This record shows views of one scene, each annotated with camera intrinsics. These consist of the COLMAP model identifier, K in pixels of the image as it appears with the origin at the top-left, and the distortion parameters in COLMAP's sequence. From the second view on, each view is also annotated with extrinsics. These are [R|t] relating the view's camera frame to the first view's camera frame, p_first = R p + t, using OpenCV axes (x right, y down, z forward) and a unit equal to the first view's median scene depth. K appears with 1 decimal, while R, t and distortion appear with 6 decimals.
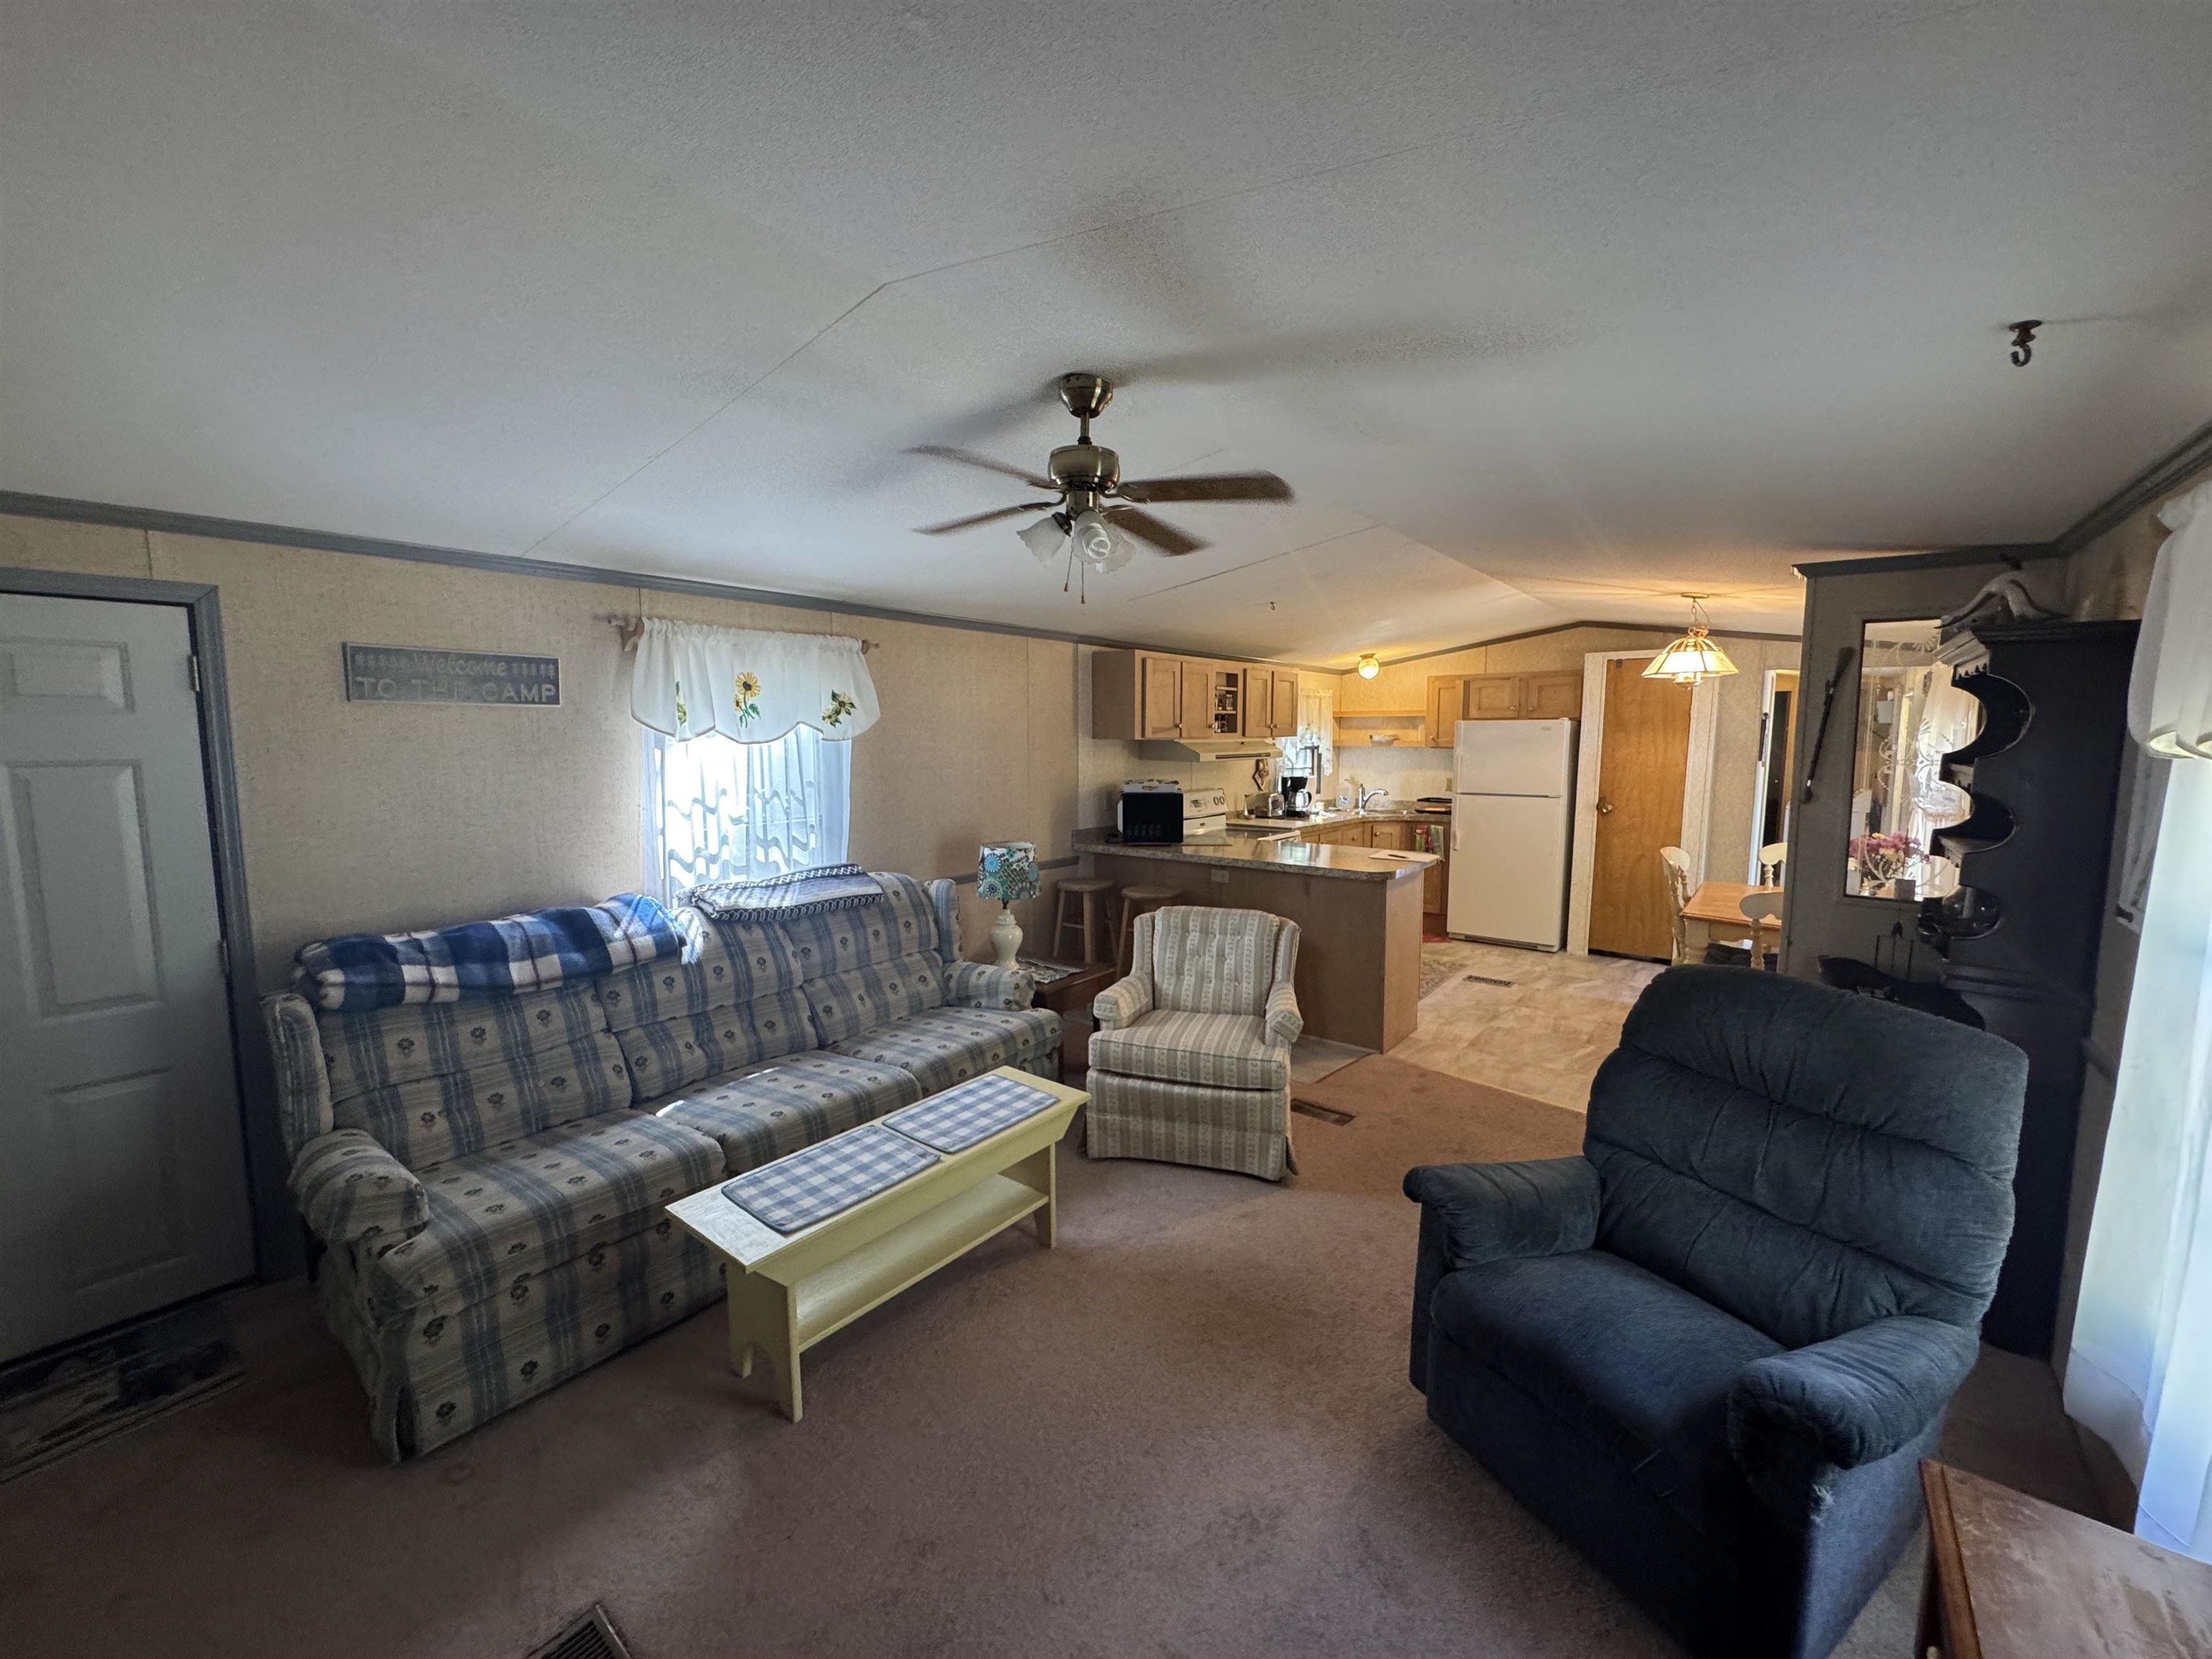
lens RADIAL K [[883.5, 0, 1108.5], [0, 883.5, 828.3], [0, 0, 1]] dist [-0.003401, 0.000558]
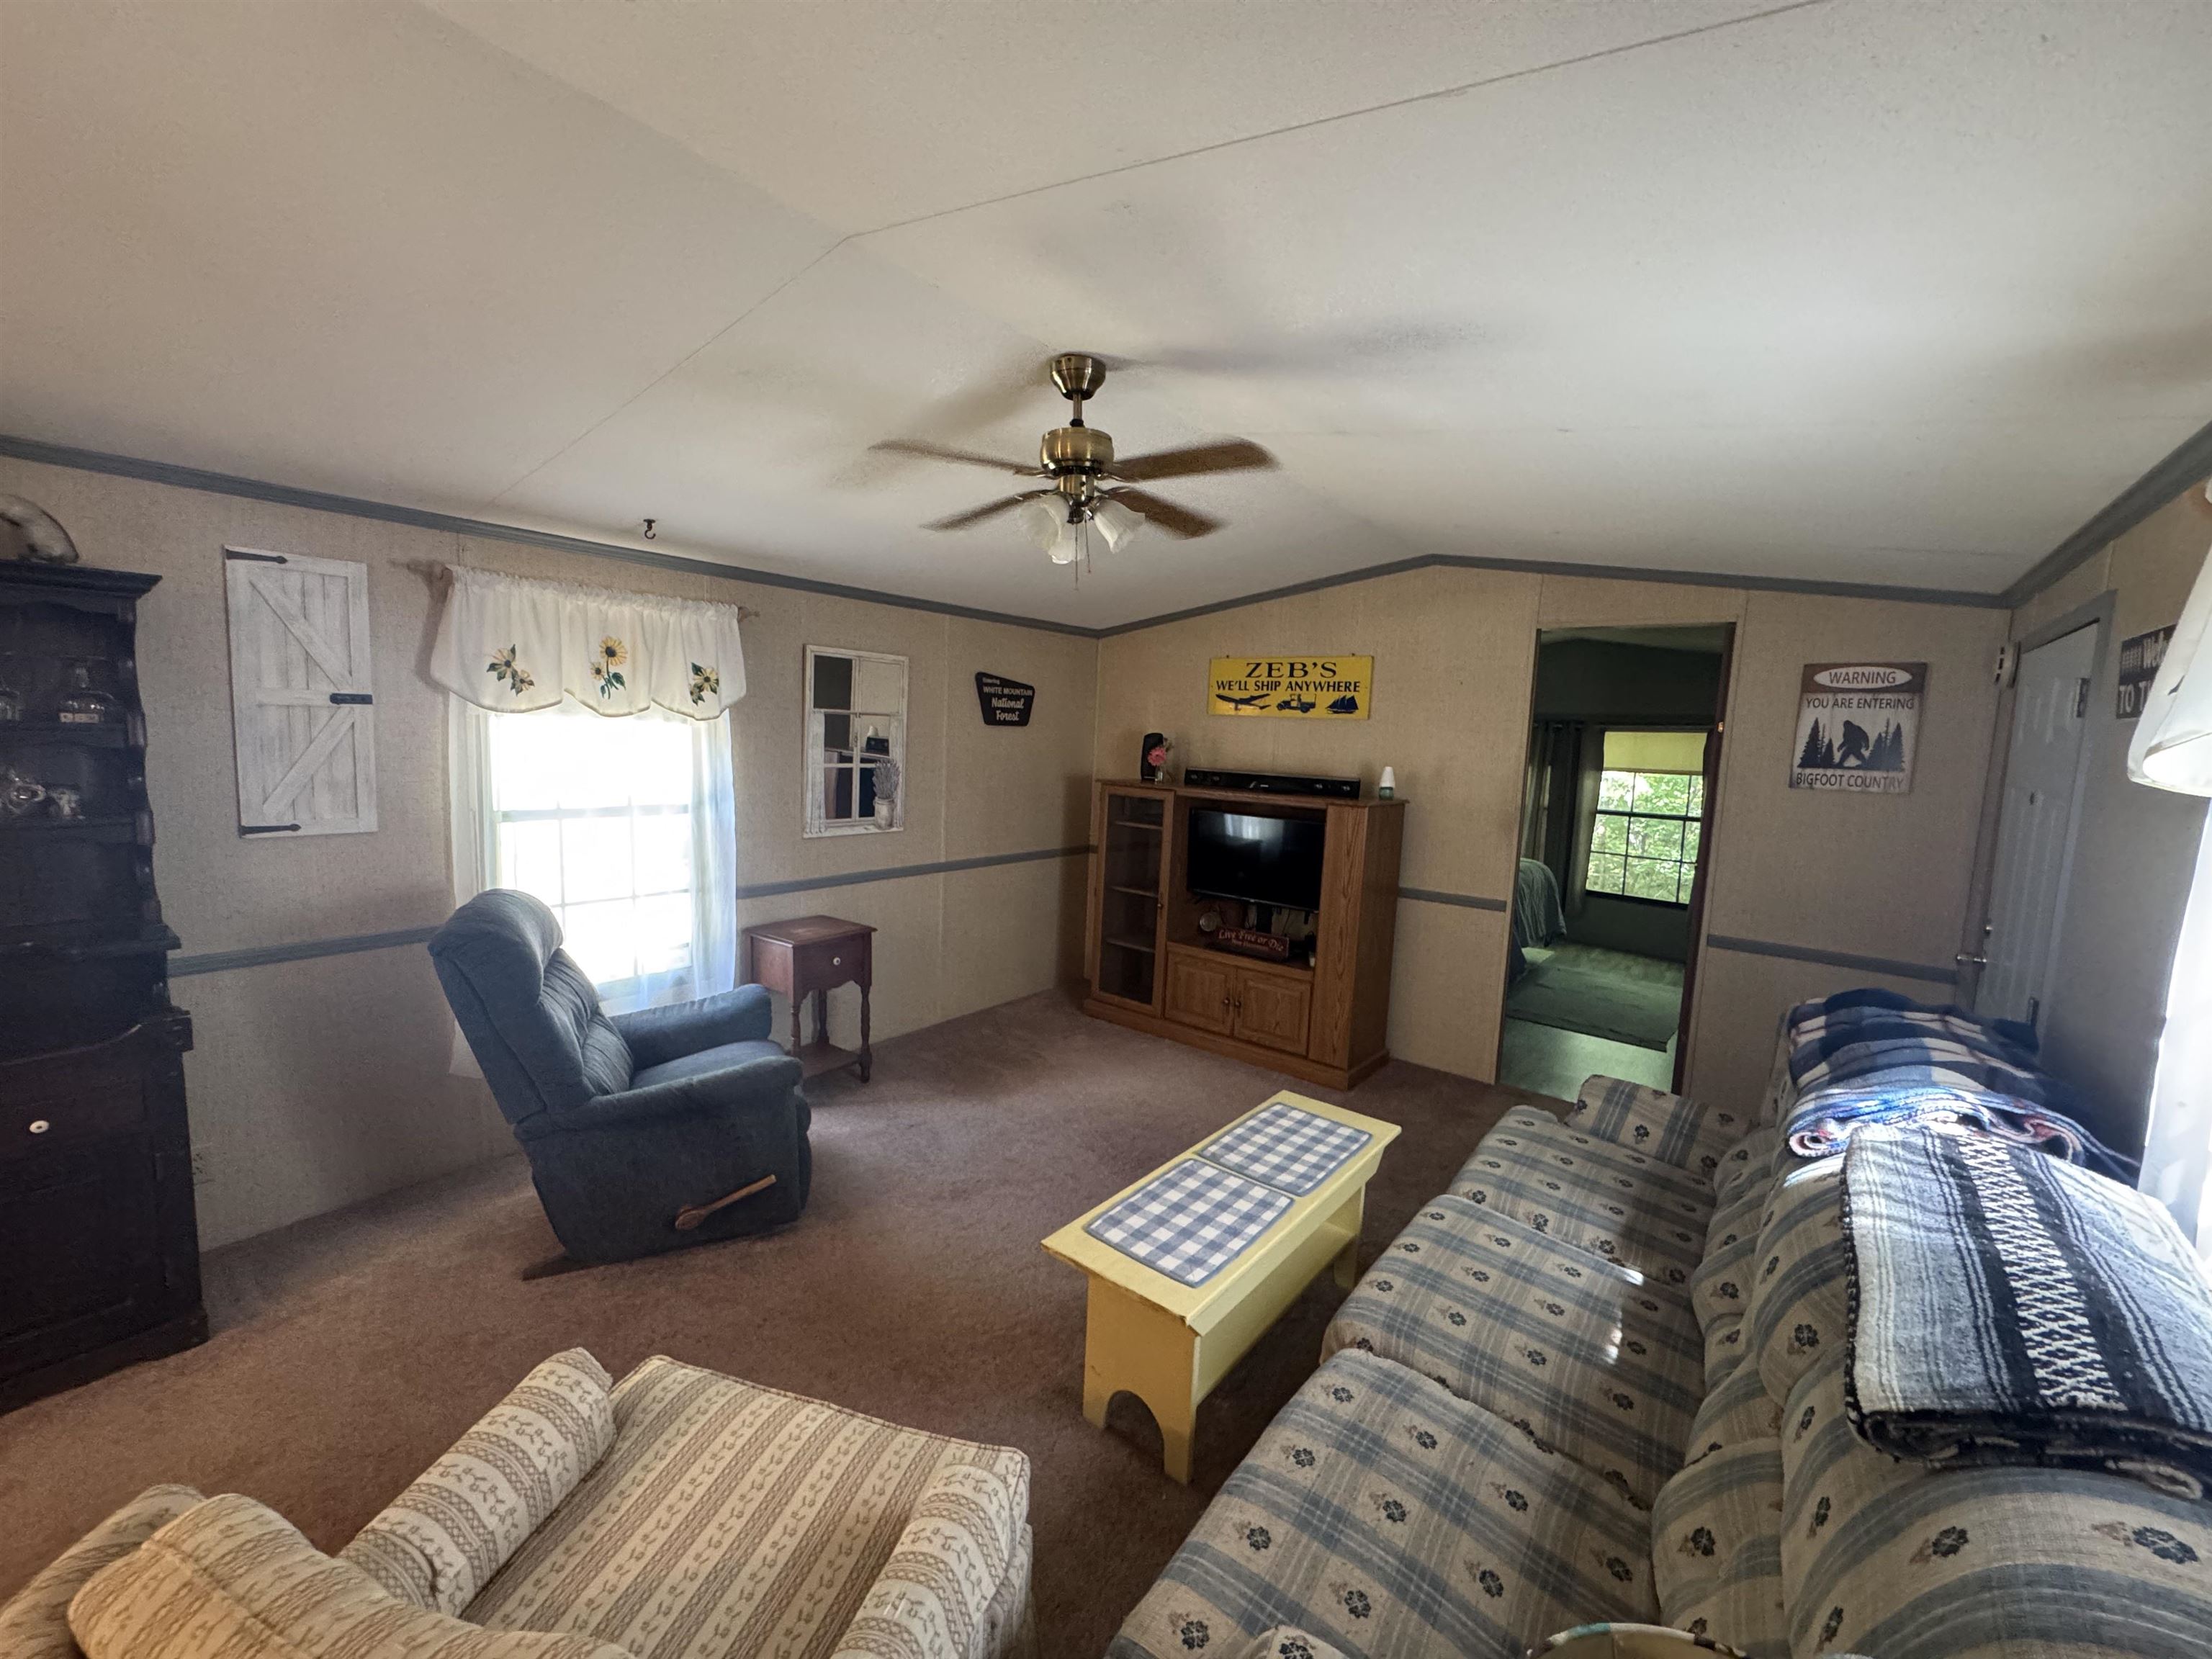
lens RADIAL K [[883.5, 0, 1110.8], [0, 883.5, 823.0], [0, 0, 1]] dist [-0.003401, 0.000558]
pose [[-0.999031, -0.039076, -0.020259, -0.023029], [-0.042521, 0.975738, 0.214773, -0.080961], [0.011375, 0.215426, -0.976454, 0.760135]]
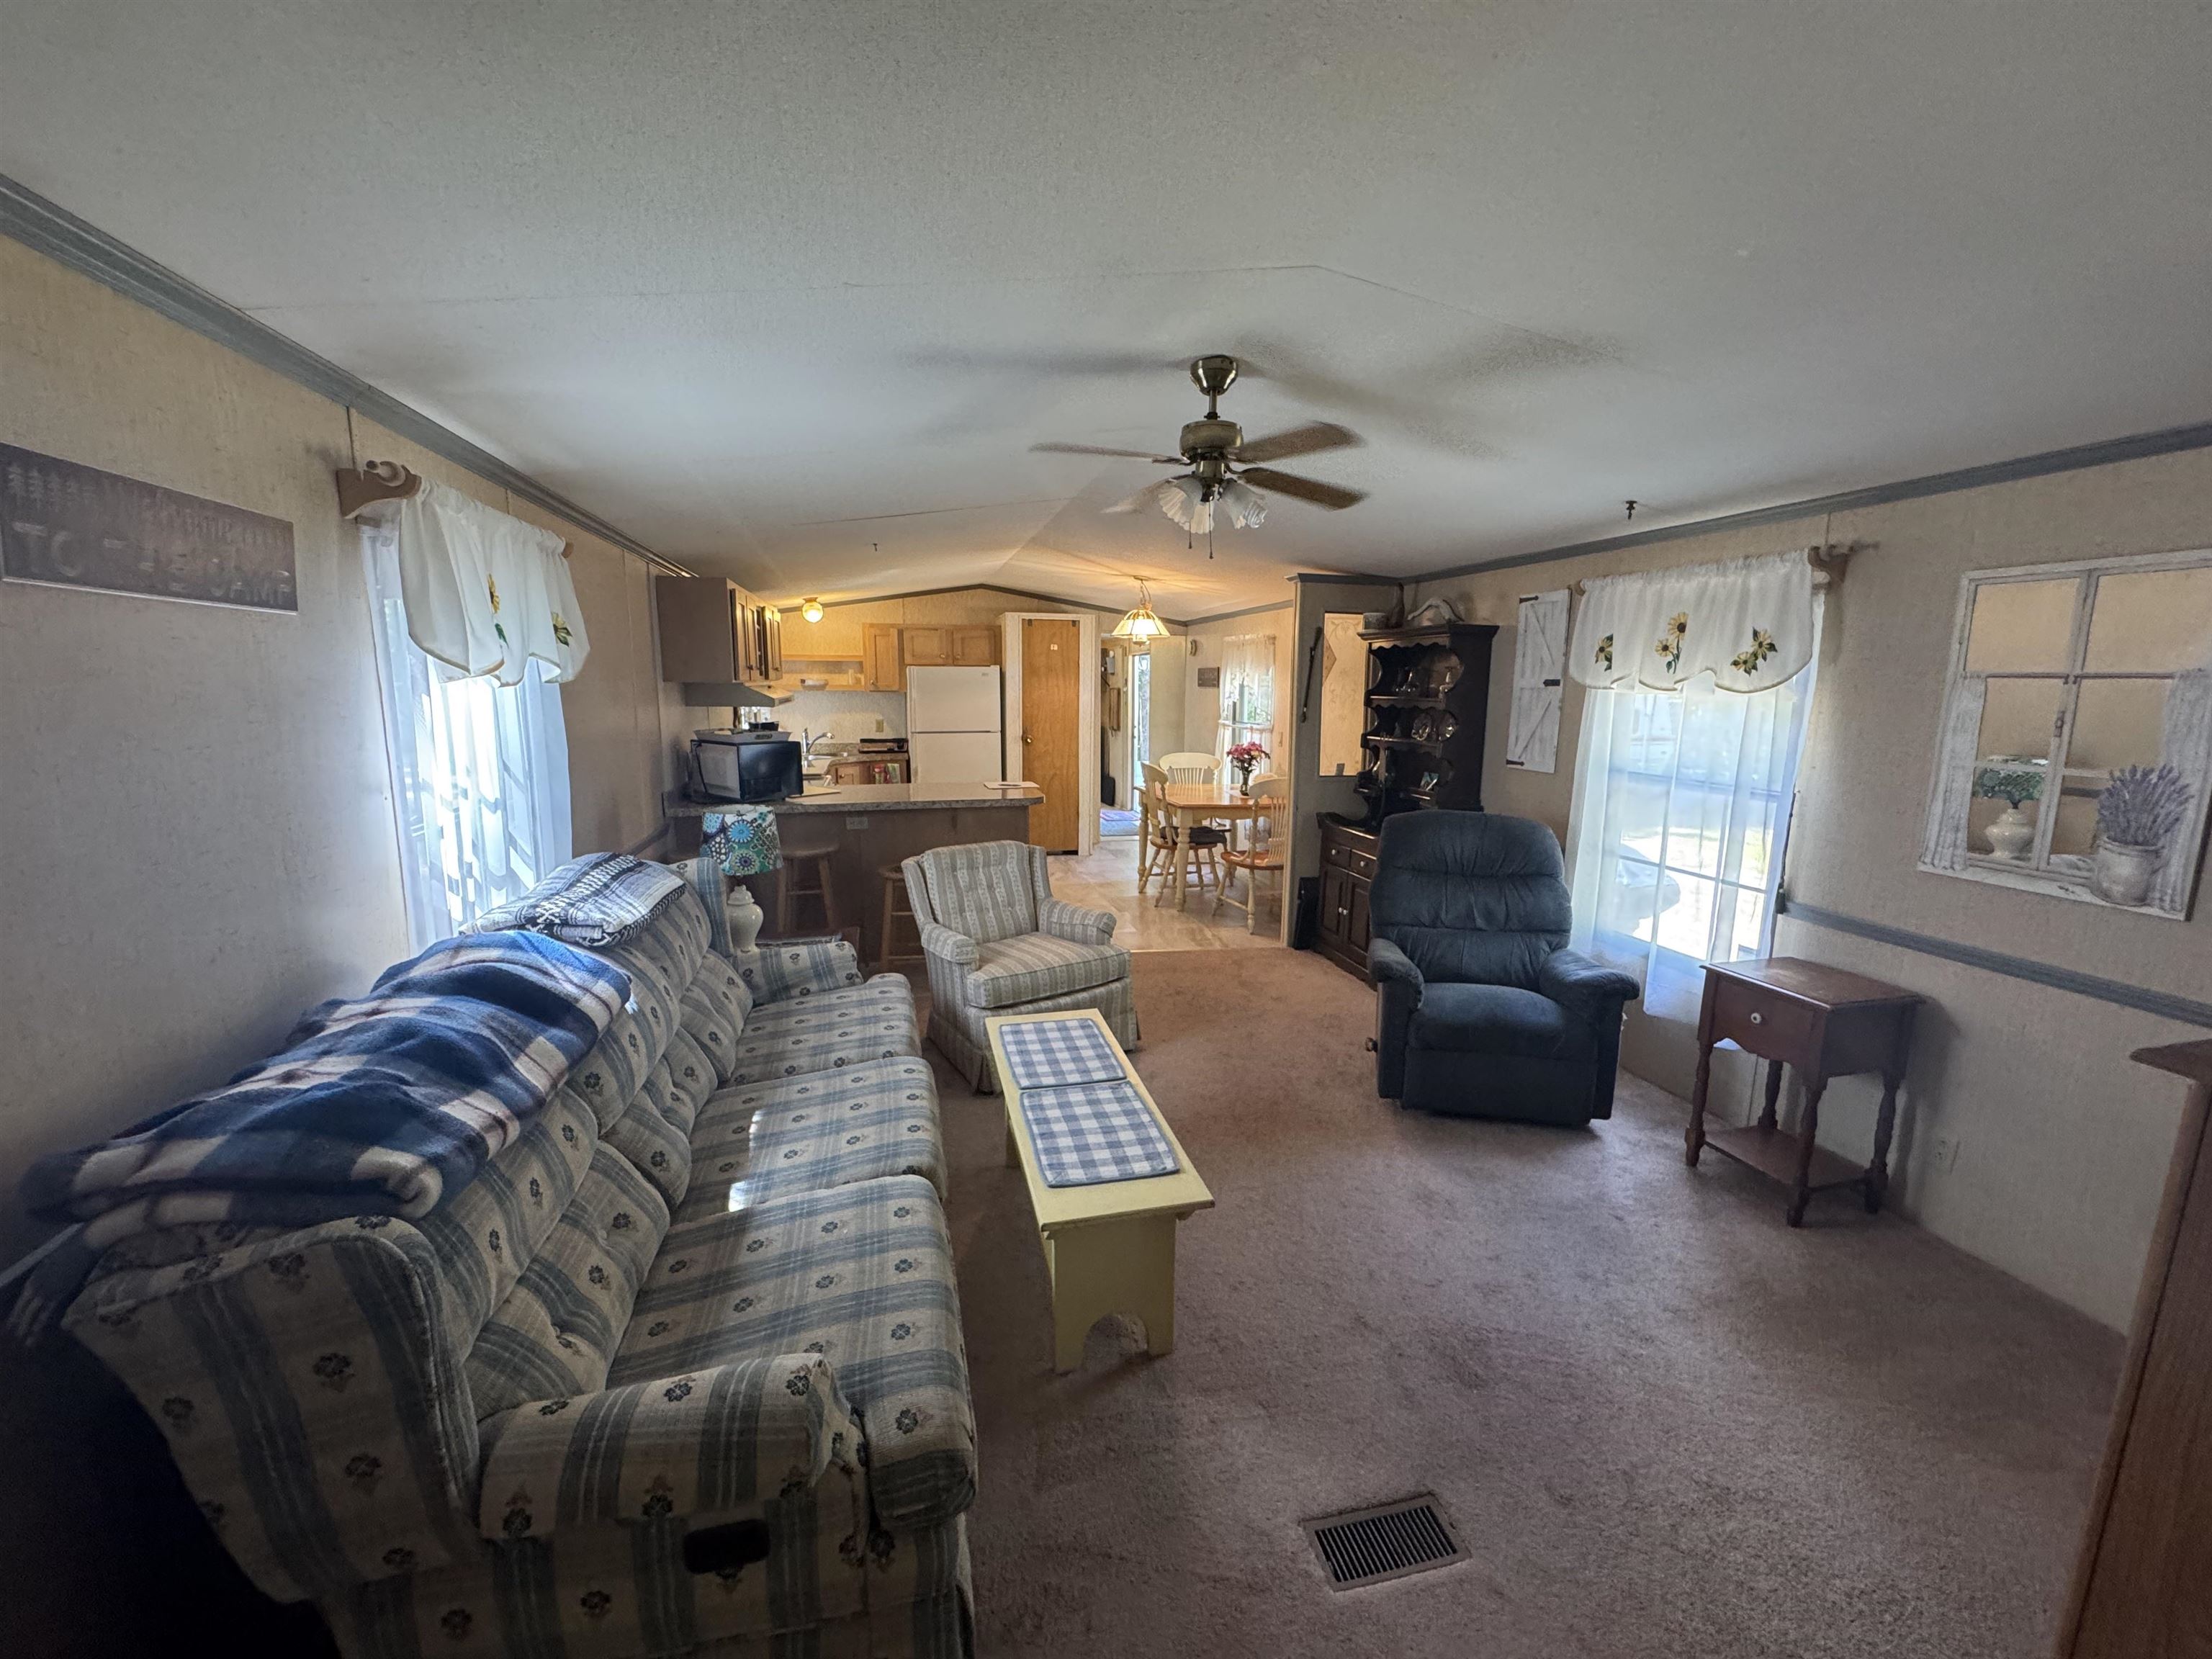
lens RADIAL K [[883.5, 0, 1111.3], [0, 883.5, 825.5], [0, 0, 1]] dist [-0.003401, 0.000558]
pose [[0.606043, -0.124564, 0.785618, -0.396086], [0.079588, 0.992202, 0.095924, -0.012247], [-0.791441, 0.004392, 0.611230, 0.151530]]
